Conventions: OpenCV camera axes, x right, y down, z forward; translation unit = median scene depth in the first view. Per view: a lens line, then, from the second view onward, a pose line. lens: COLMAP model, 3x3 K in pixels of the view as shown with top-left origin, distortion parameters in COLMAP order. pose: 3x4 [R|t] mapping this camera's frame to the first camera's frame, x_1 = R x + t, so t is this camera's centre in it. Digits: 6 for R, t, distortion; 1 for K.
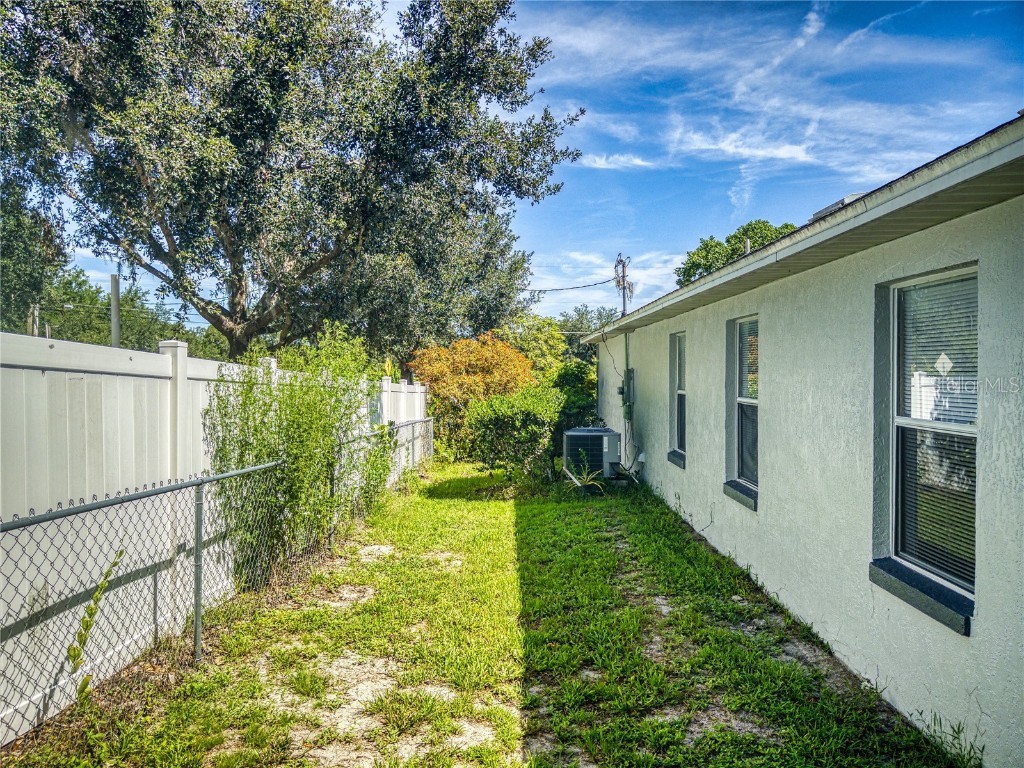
lens RADIAL K [[721.9, 0, 511.1], [0, 721.9, 385.2], [0, 0, 1]] dist [0.022225, -0.019407]
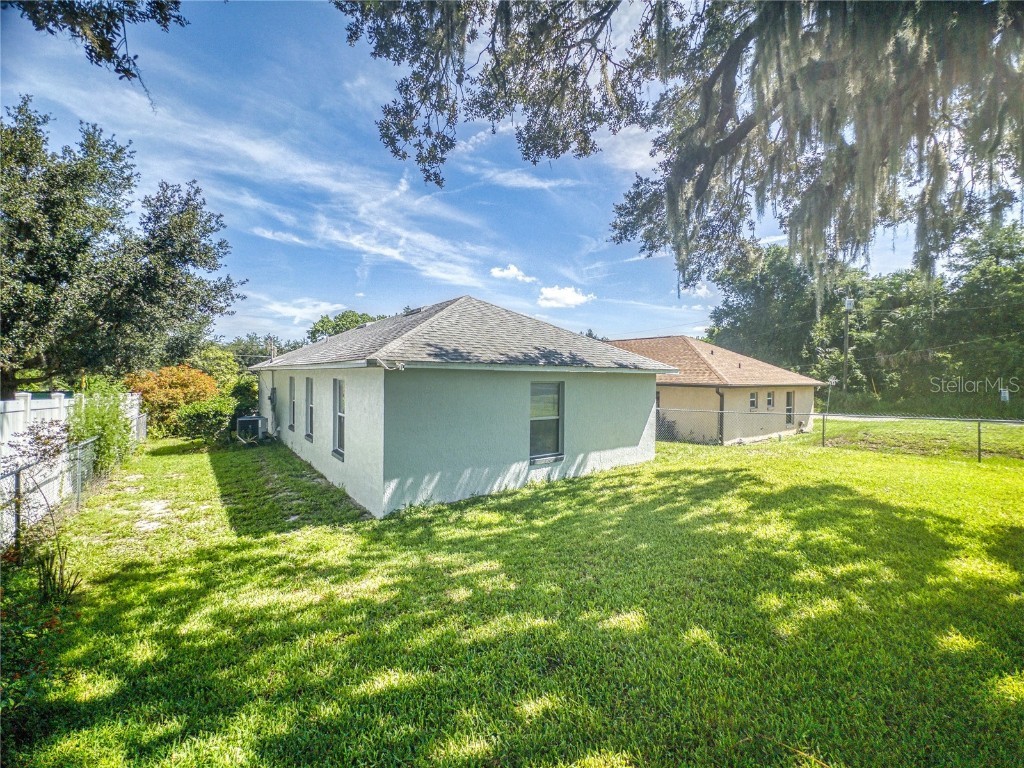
lens RADIAL K [[419.6, 0, 521.4], [0, 419.6, 378.9], [0, 0, 1]] dist [0.003078, -0.001623]
pose [[0.786033, 0.006011, 0.618155, -0.022858], [-0.000696, 0.999961, -0.008838, -0.028781], [-0.618184, 0.006517, 0.786006, -0.332150]]
